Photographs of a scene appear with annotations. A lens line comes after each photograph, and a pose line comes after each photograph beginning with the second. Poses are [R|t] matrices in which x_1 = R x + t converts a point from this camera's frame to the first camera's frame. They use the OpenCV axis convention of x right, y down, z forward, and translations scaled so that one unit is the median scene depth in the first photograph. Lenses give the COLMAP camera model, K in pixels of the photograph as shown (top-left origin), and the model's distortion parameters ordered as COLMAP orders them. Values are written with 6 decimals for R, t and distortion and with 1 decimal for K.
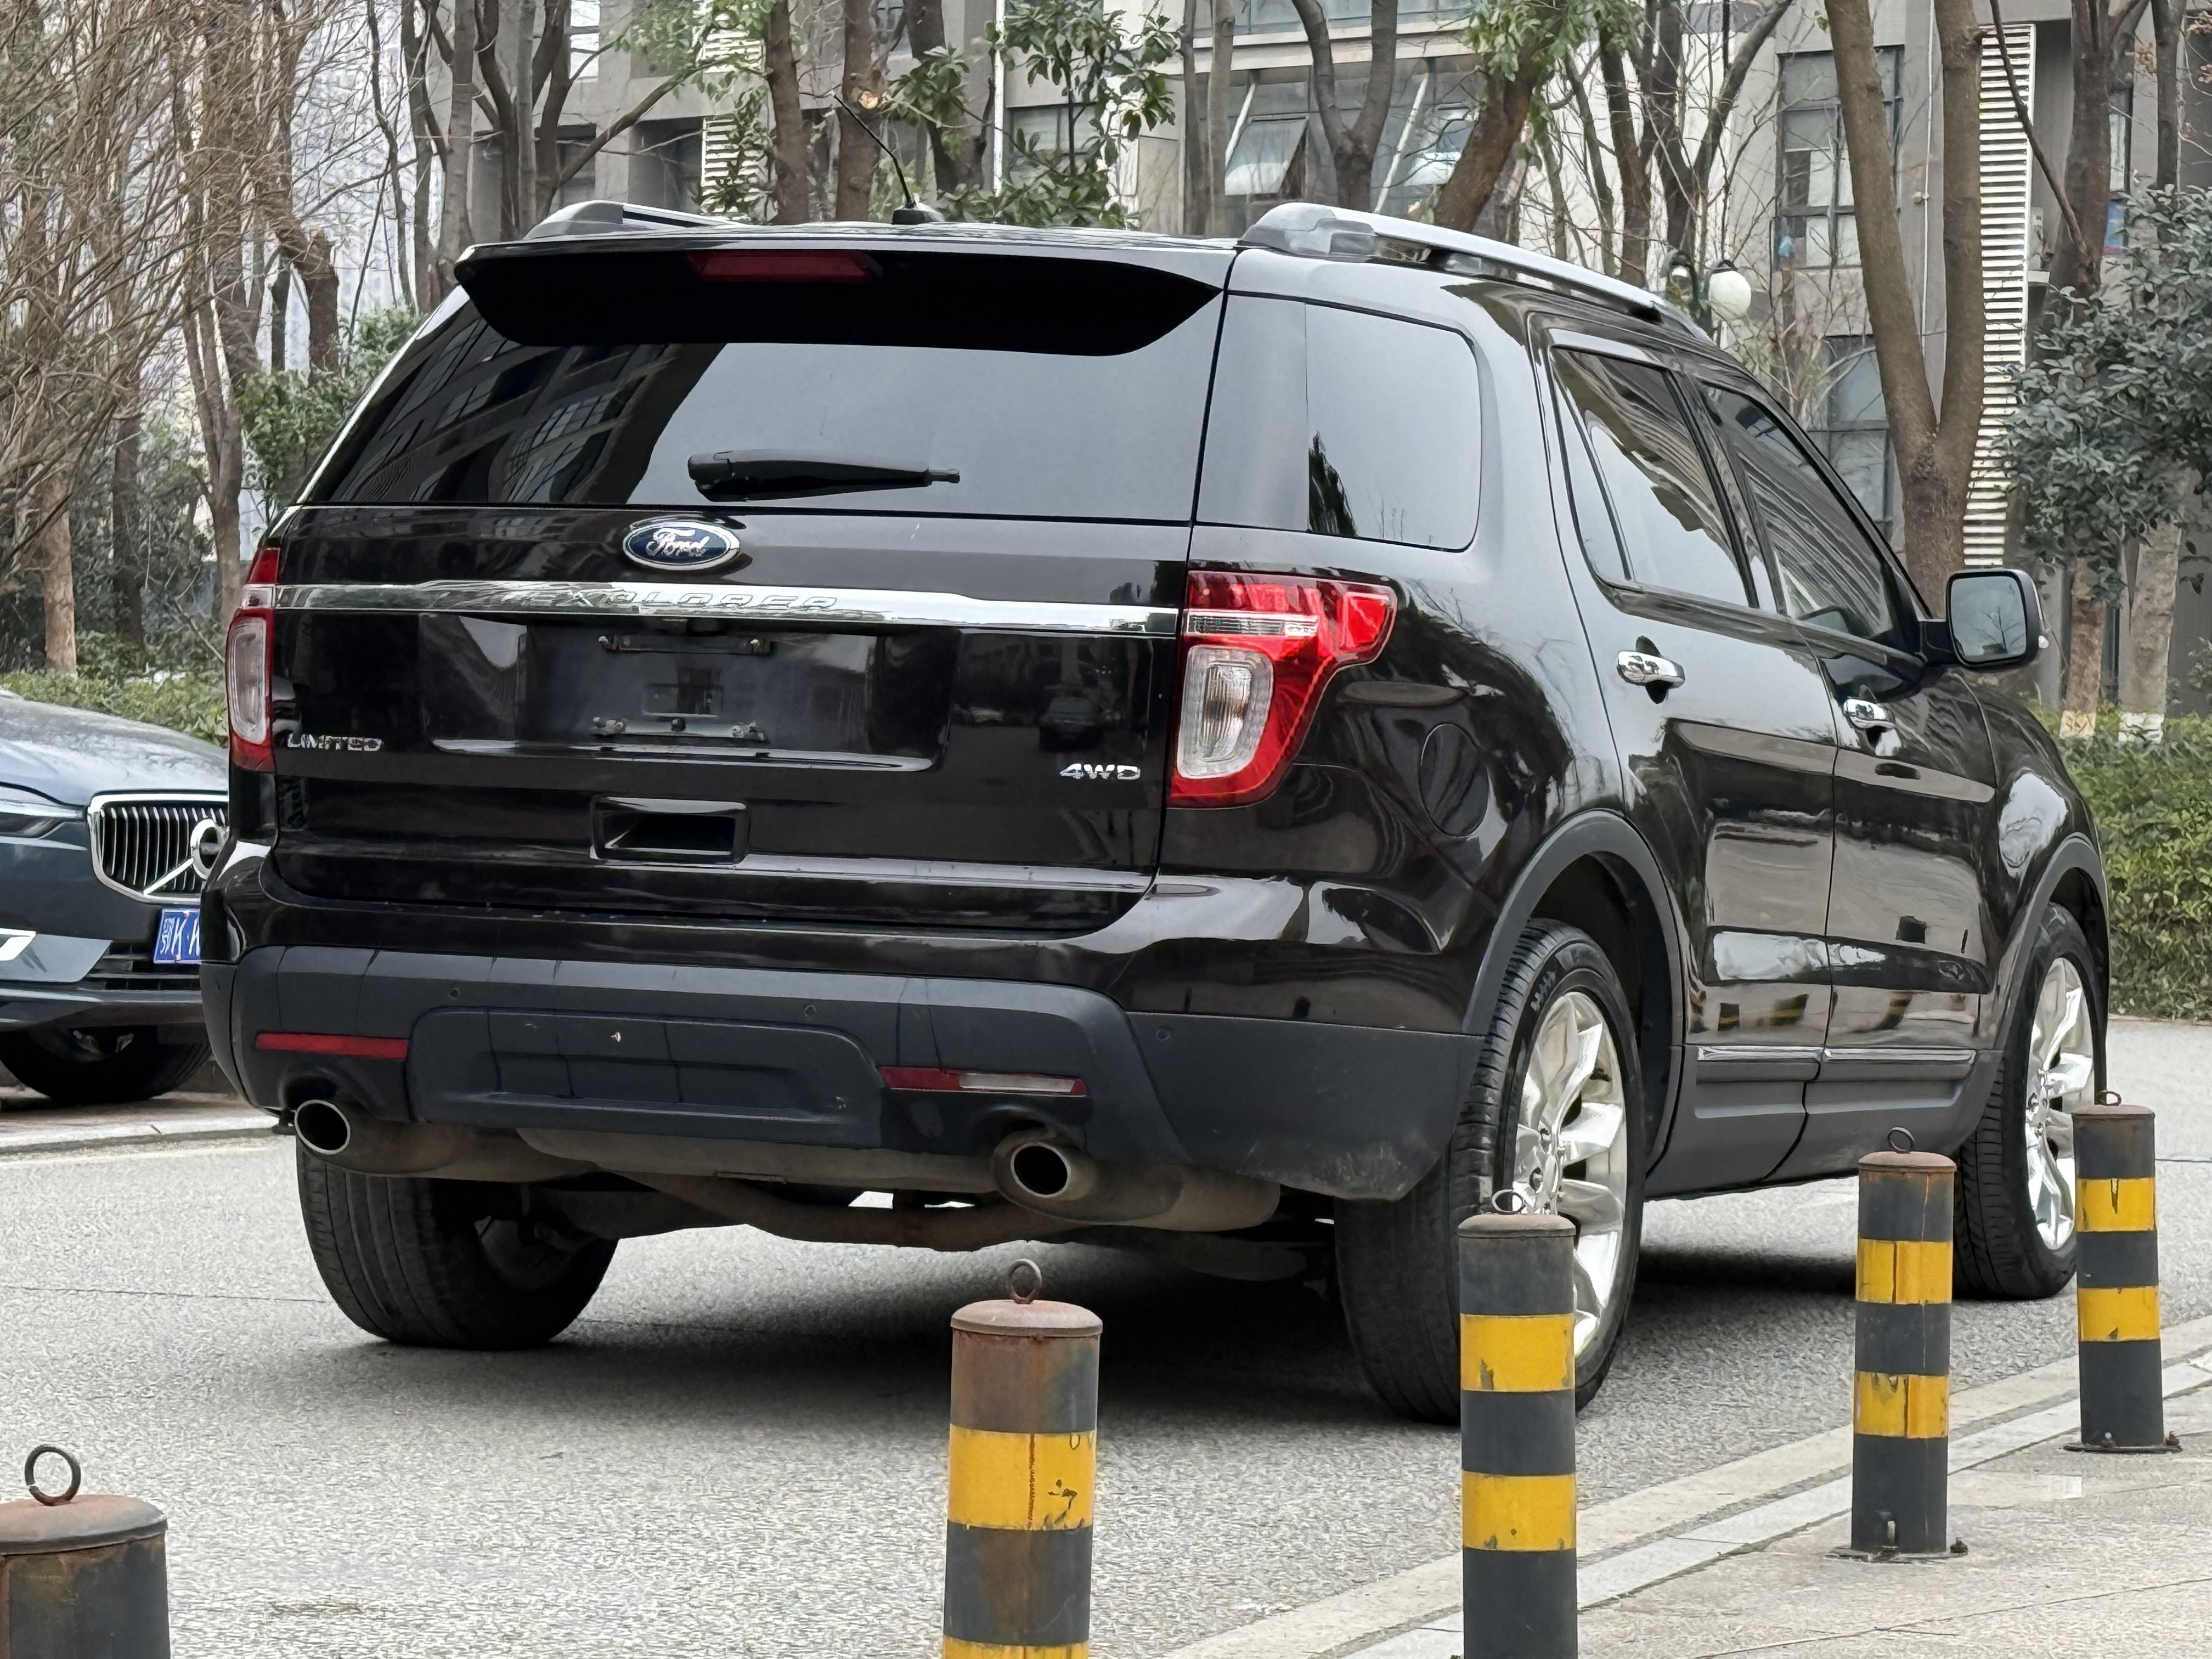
lens RADIAL K [[6611.2, 0, 1106.0], [0, 6611.2, 829.5], [0, 0, 1]] dist [0.082469, -0.435782]
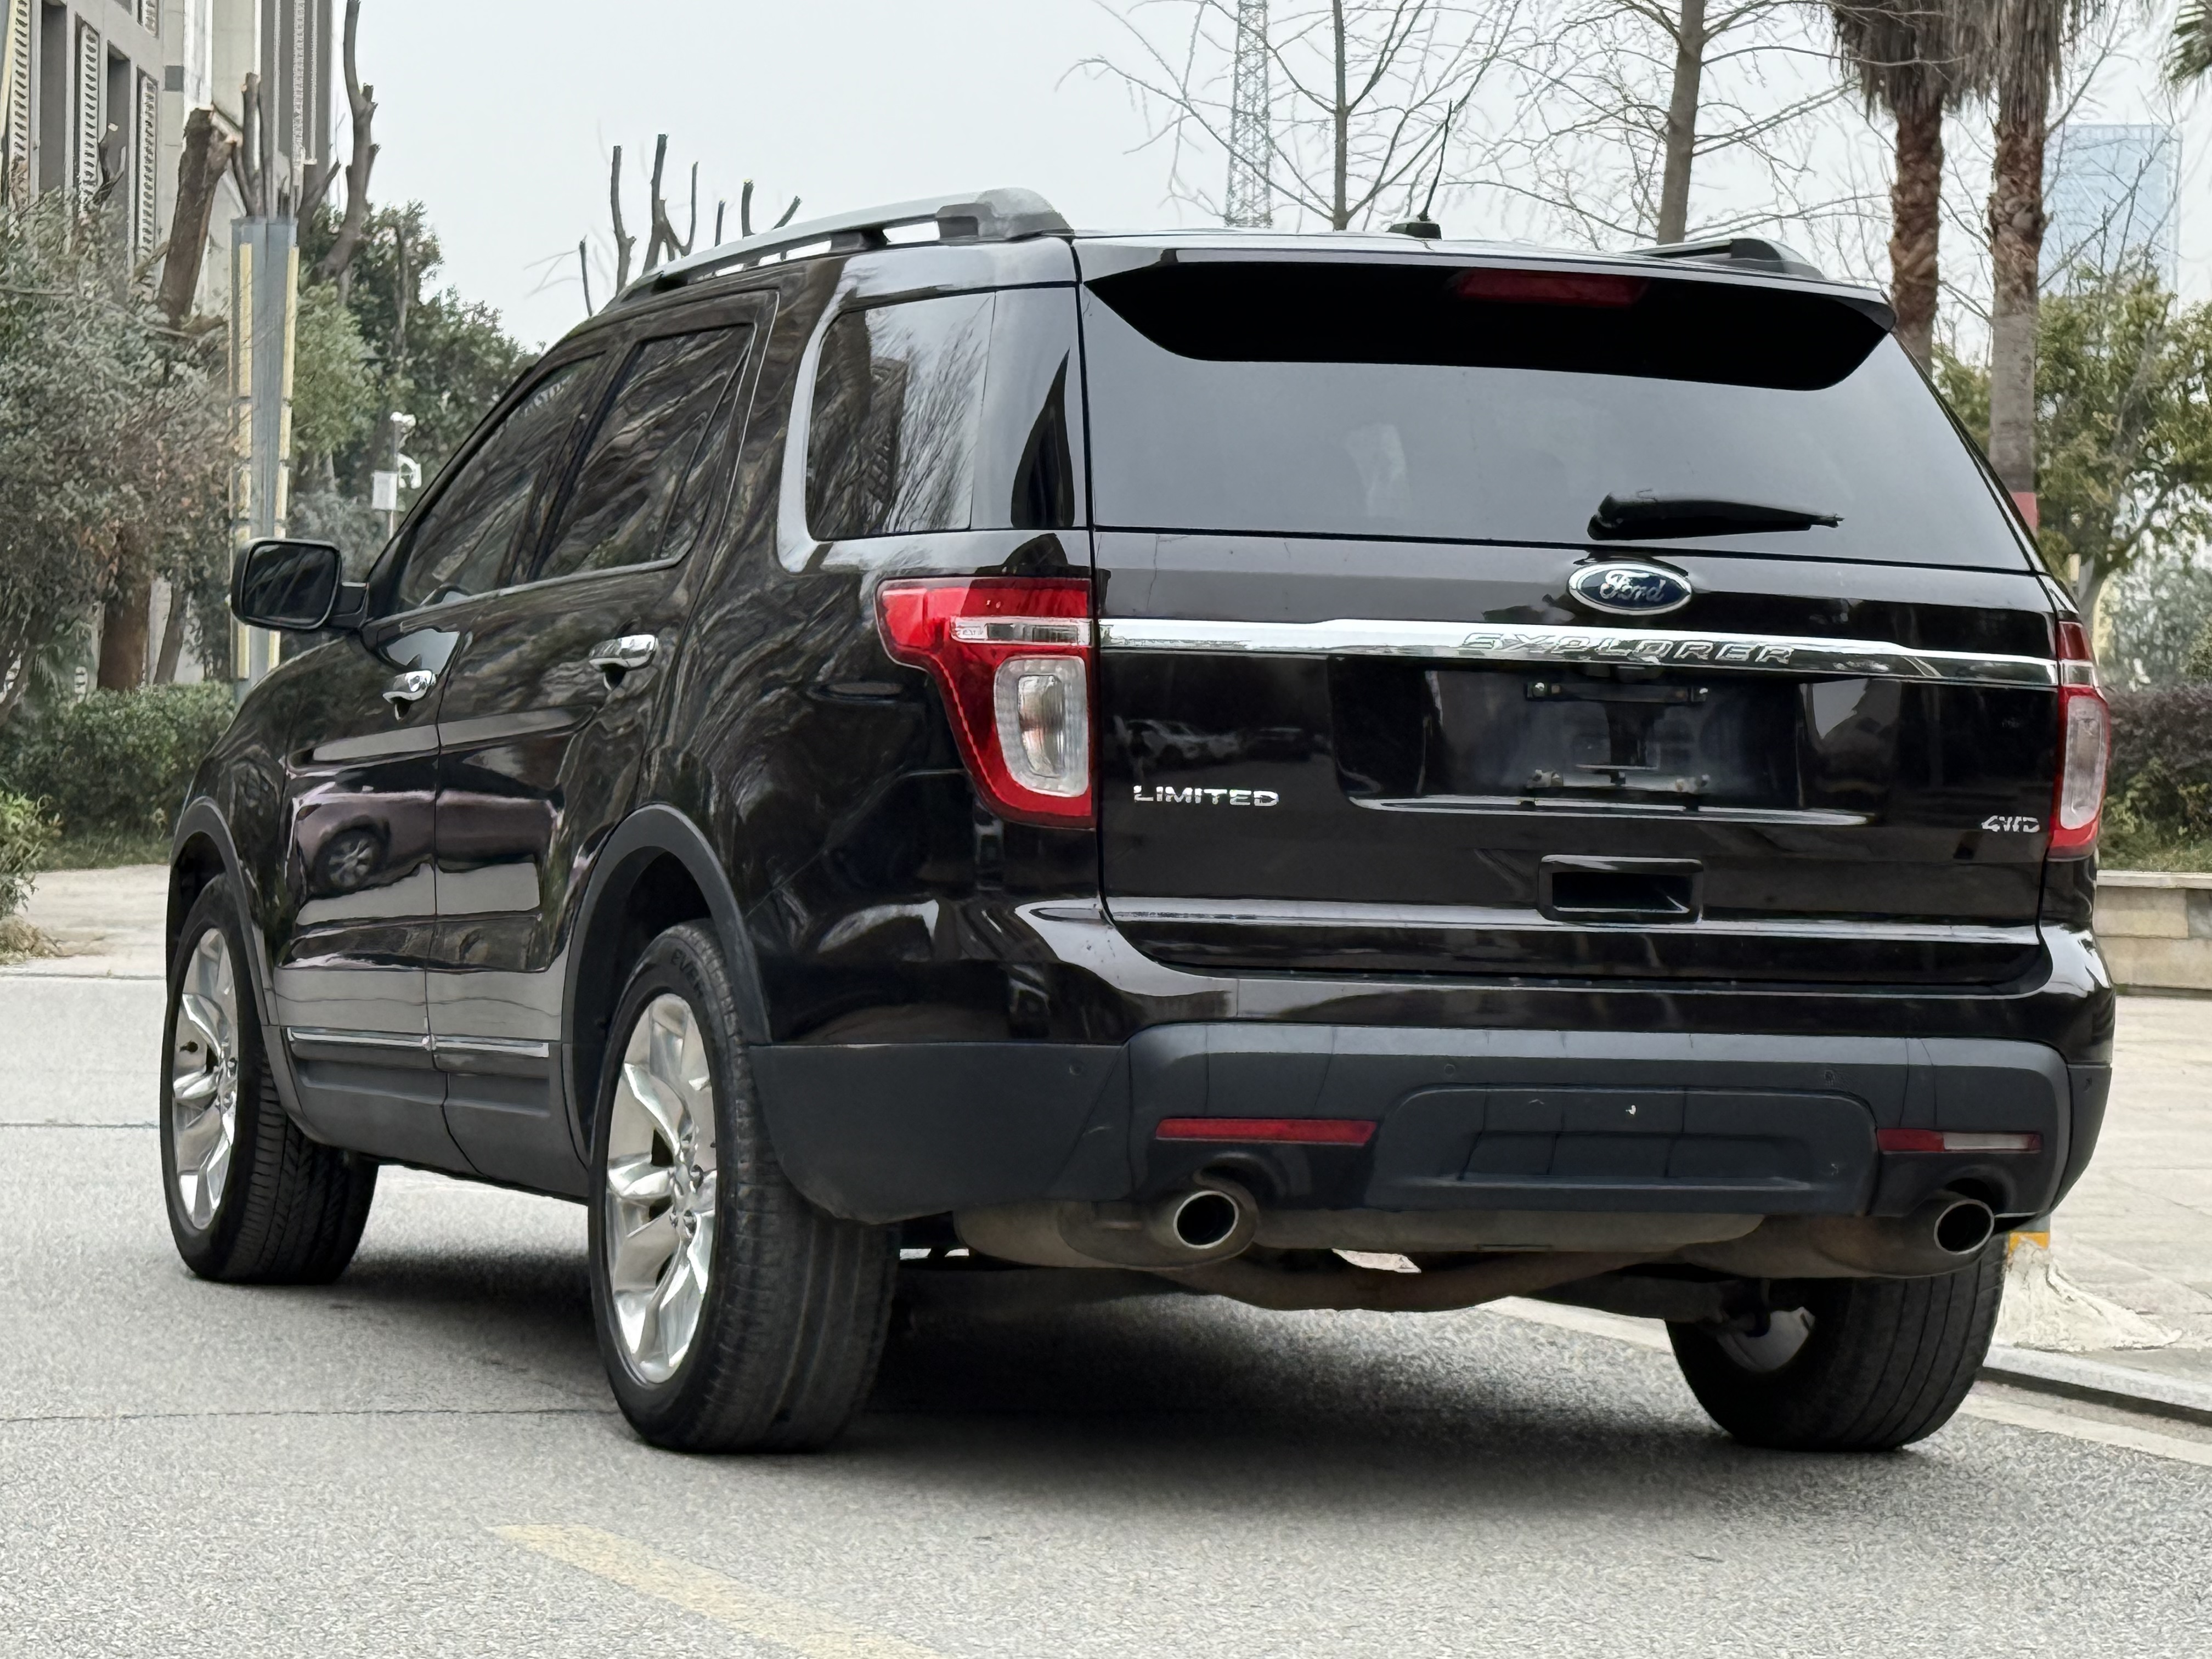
lens RADIAL K [[6611.2, 0, 1106.0], [0, 6611.2, 829.5], [0, 0, 1]] dist [0.082469, -0.435782]
pose [[0.731696, -0.015249, 0.681461, -0.765811], [0.000647, 0.999765, 0.021677, -0.029058], [-0.681631, -0.015420, 0.731533, 0.357855]]
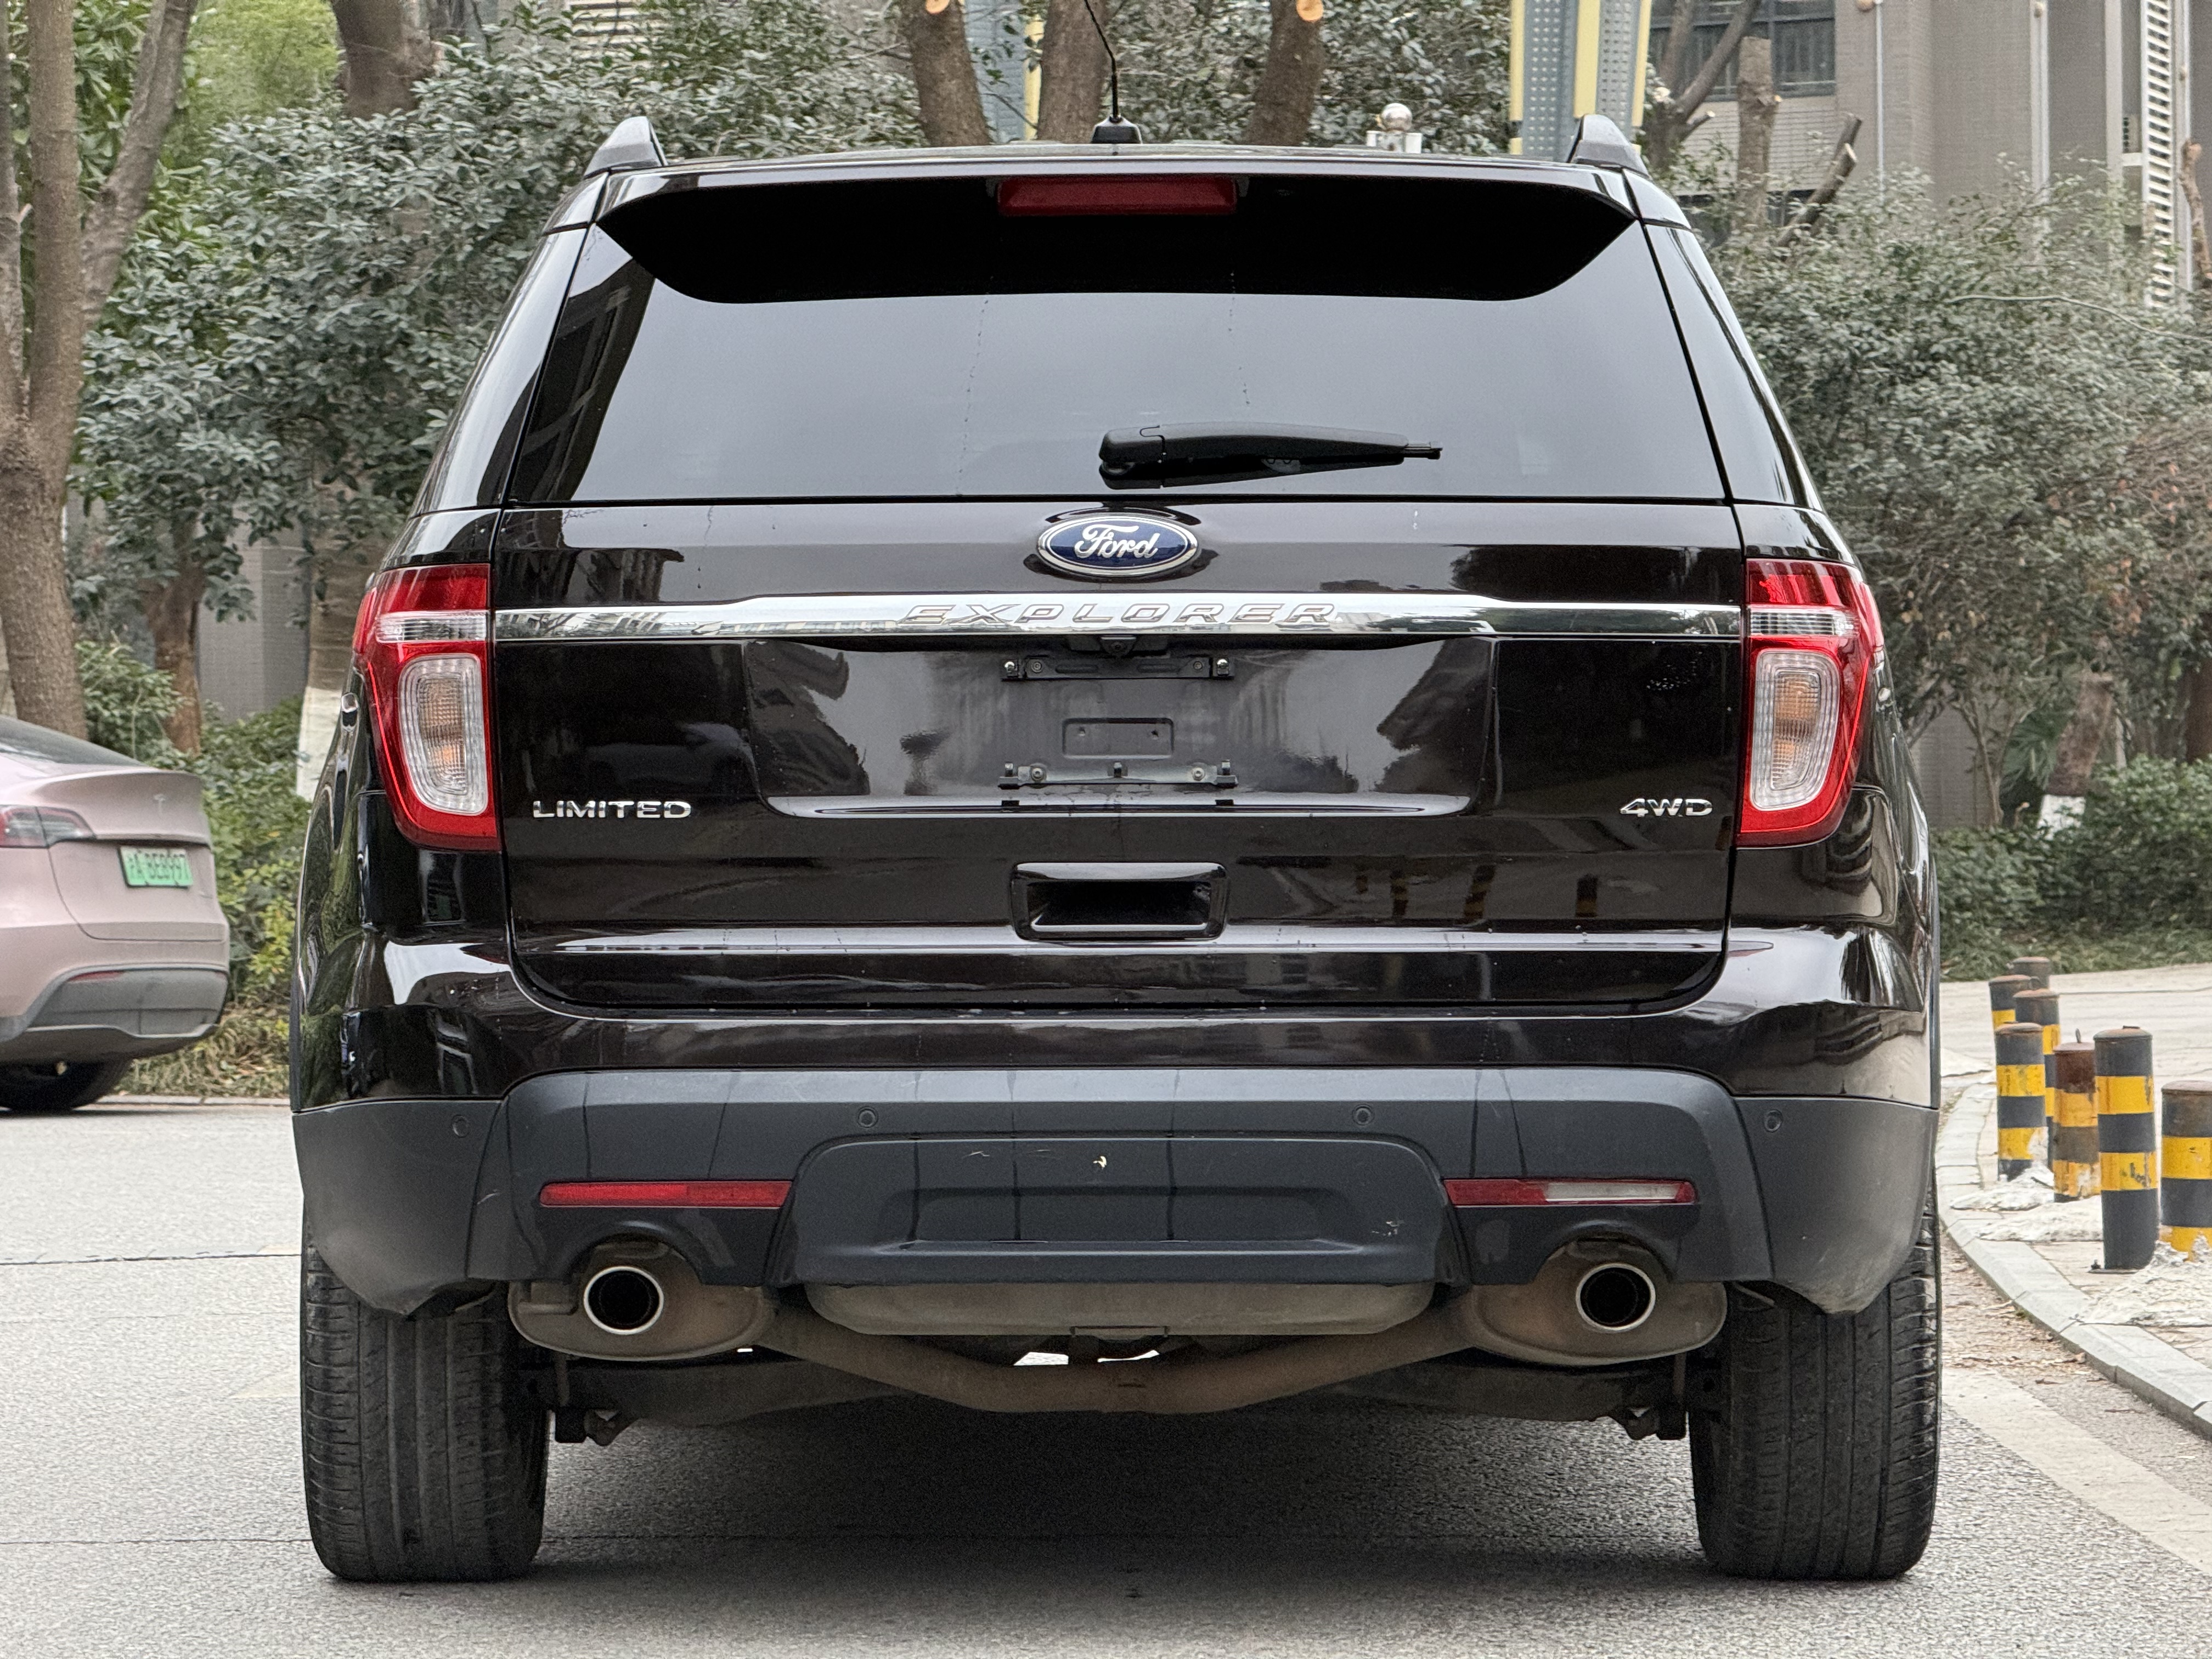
lens RADIAL K [[7724.9, 0, 1100.2], [0, 7724.9, 918.1], [0, 0, 1]] dist [0.134569, 14.355223]
pose [[0.922364, -0.042181, 0.384013, -0.427272], [0.040823, 0.999098, 0.011691, -0.008880], [-0.384159, 0.004893, 0.923254, 0.138487]]
